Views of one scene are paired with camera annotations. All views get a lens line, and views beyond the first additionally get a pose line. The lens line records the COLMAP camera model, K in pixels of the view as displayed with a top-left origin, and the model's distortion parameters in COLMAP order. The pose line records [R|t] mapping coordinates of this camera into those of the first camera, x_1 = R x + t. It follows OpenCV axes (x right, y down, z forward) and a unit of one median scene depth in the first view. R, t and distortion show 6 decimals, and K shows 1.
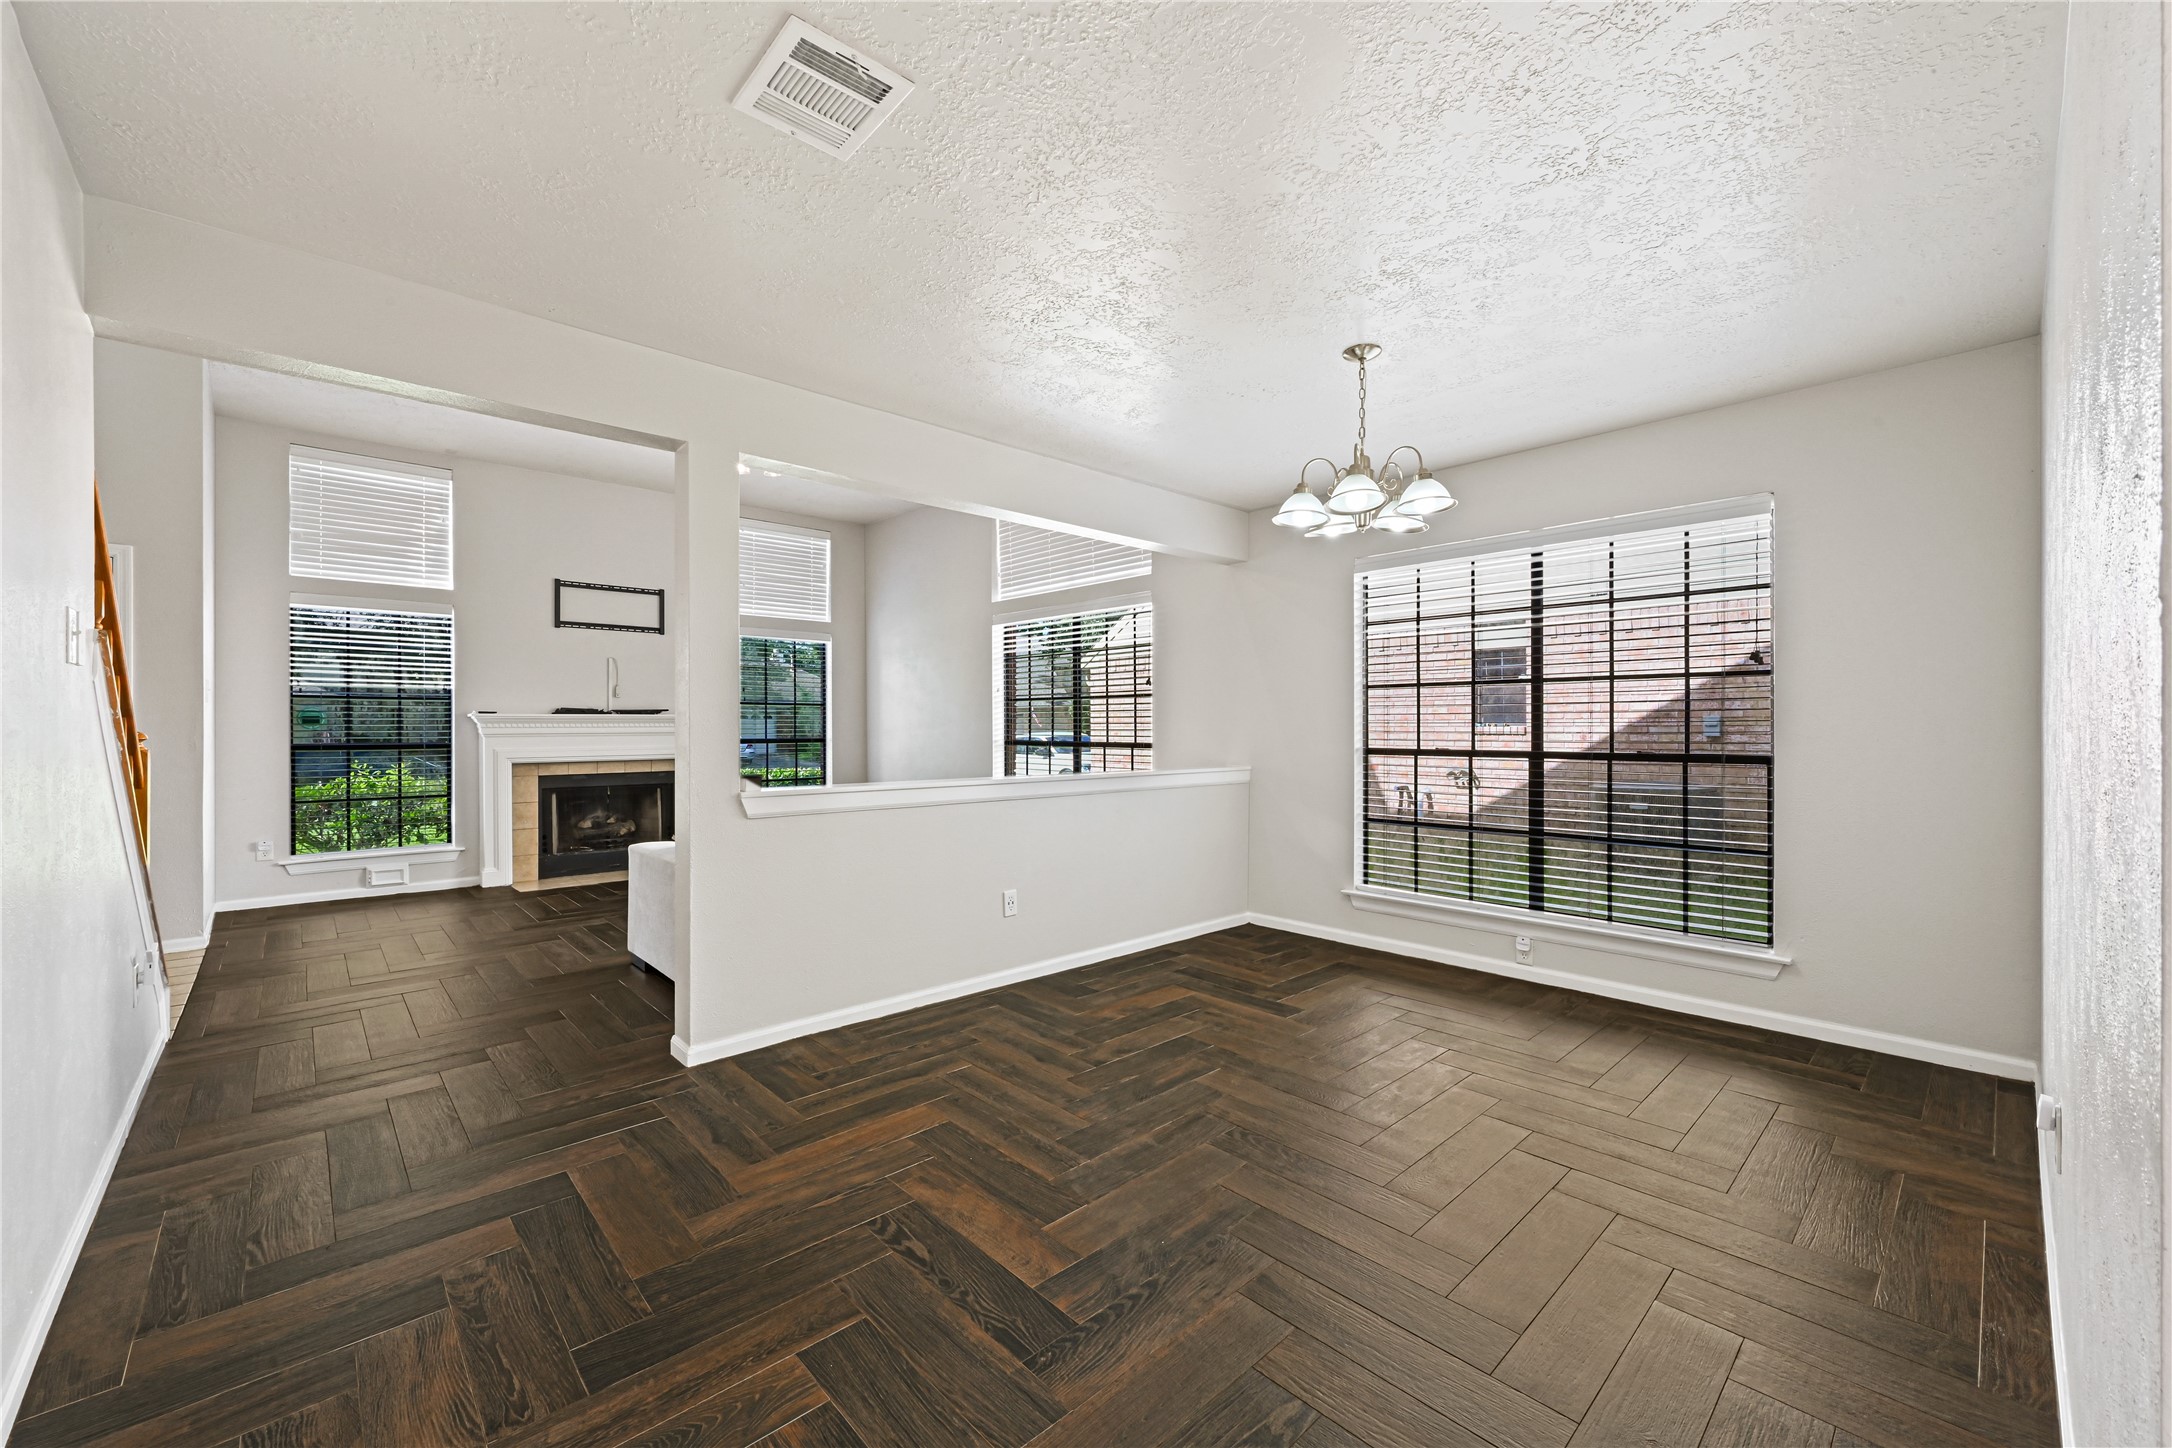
lens RADIAL K [[855.8, 0, 1086.0], [0, 855.8, 724.0], [0, 0, 1]] dist [-0.000194, 0.000108]
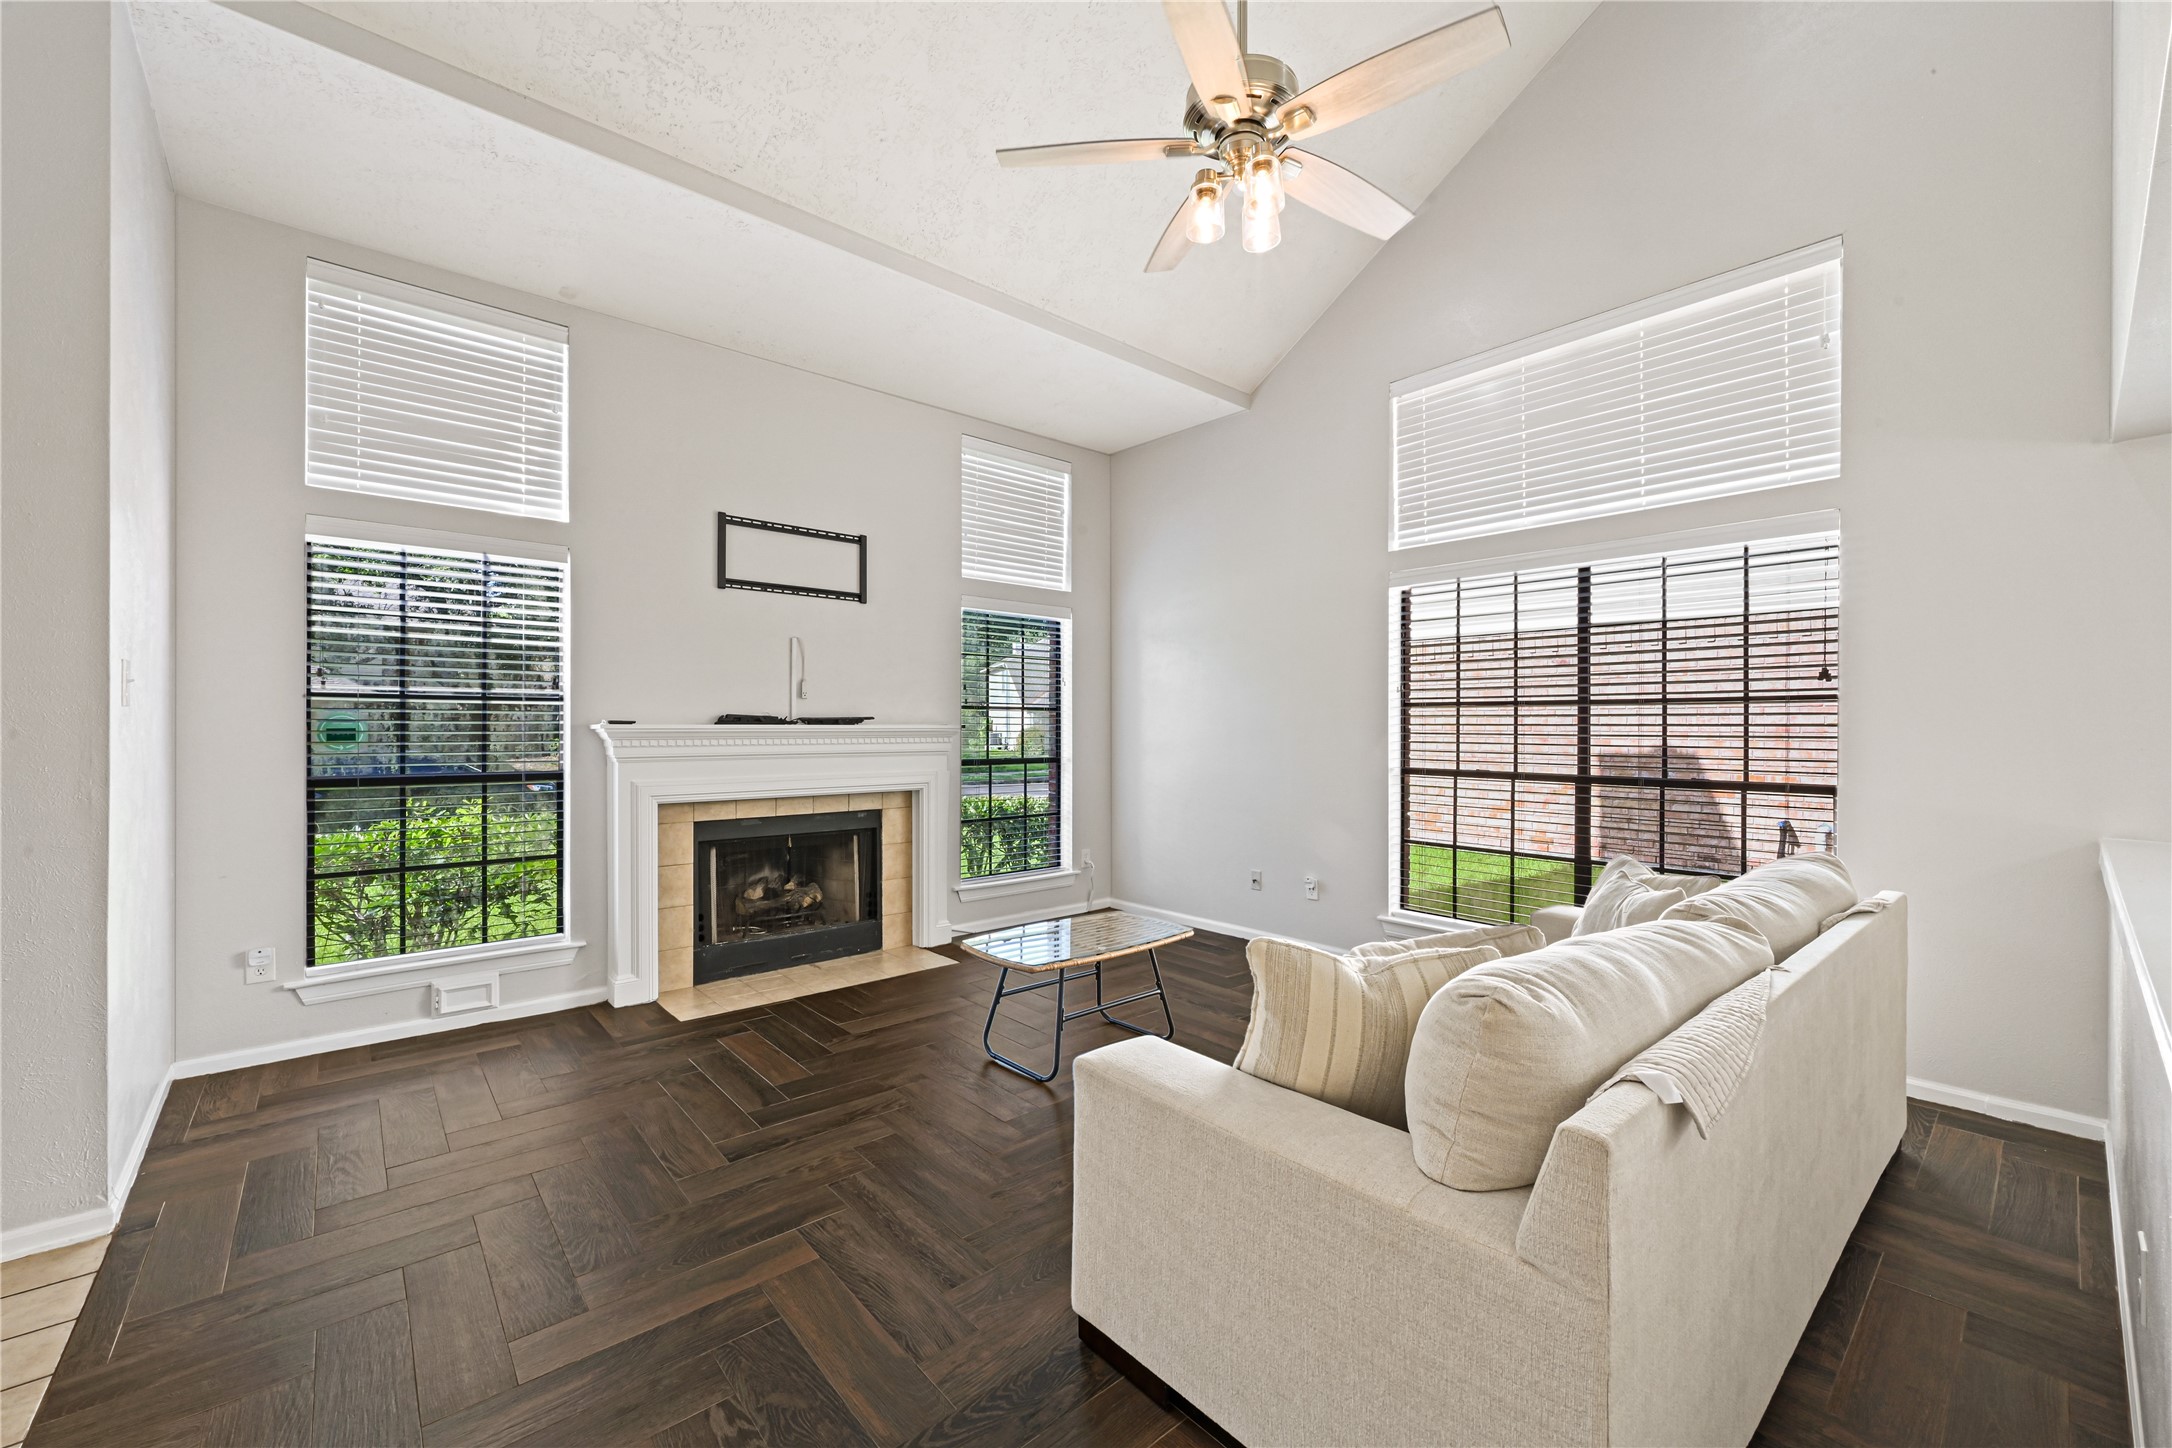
lens RADIAL K [[855.8, 0, 1086.0], [0, 855.8, 724.0], [0, 0, 1]] dist [-0.000194, 0.000108]
pose [[0.999662, 0.004284, -0.025652, -0.334050], [-0.004308, 0.999990, -0.000873, -0.012474], [0.025648, 0.000983, 0.999671, 0.374789]]
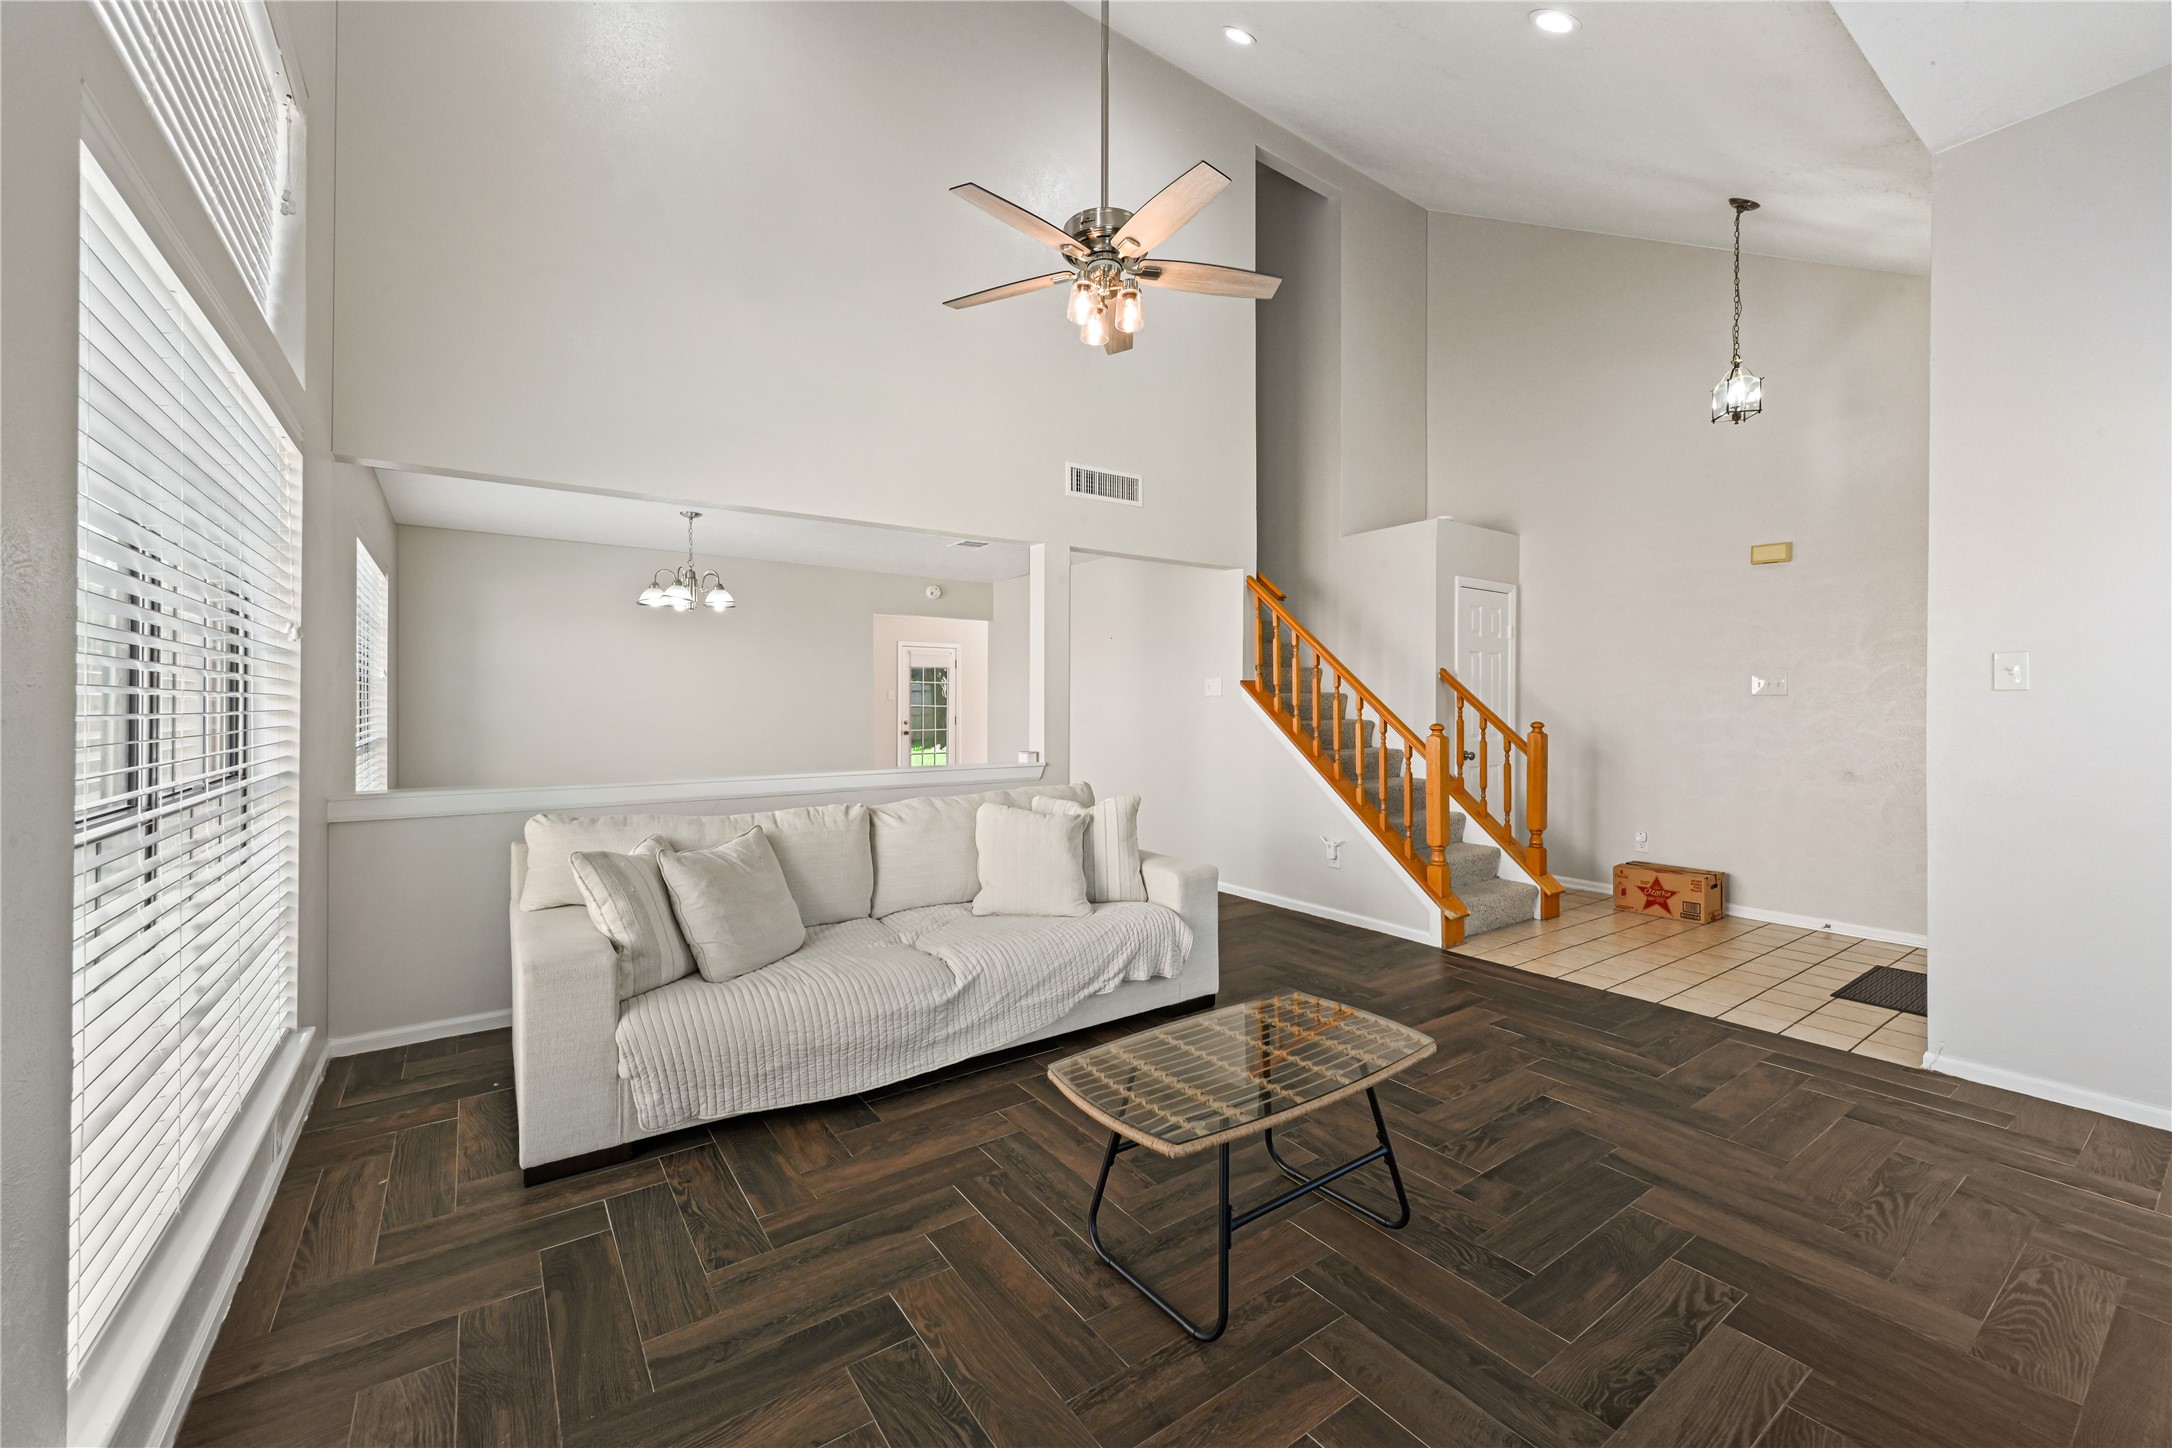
lens RADIAL K [[886.2, 0, 1084.4], [0, 886.2, 703.5], [0, 0, 1]] dist [0.000520, 0.000144]
pose [[-0.992647, 0.000300, 0.121041, -0.329593], [0.000030, 0.999998, -0.002226, -0.009759], [-0.121042, -0.002206, -0.992645, 1.195124]]
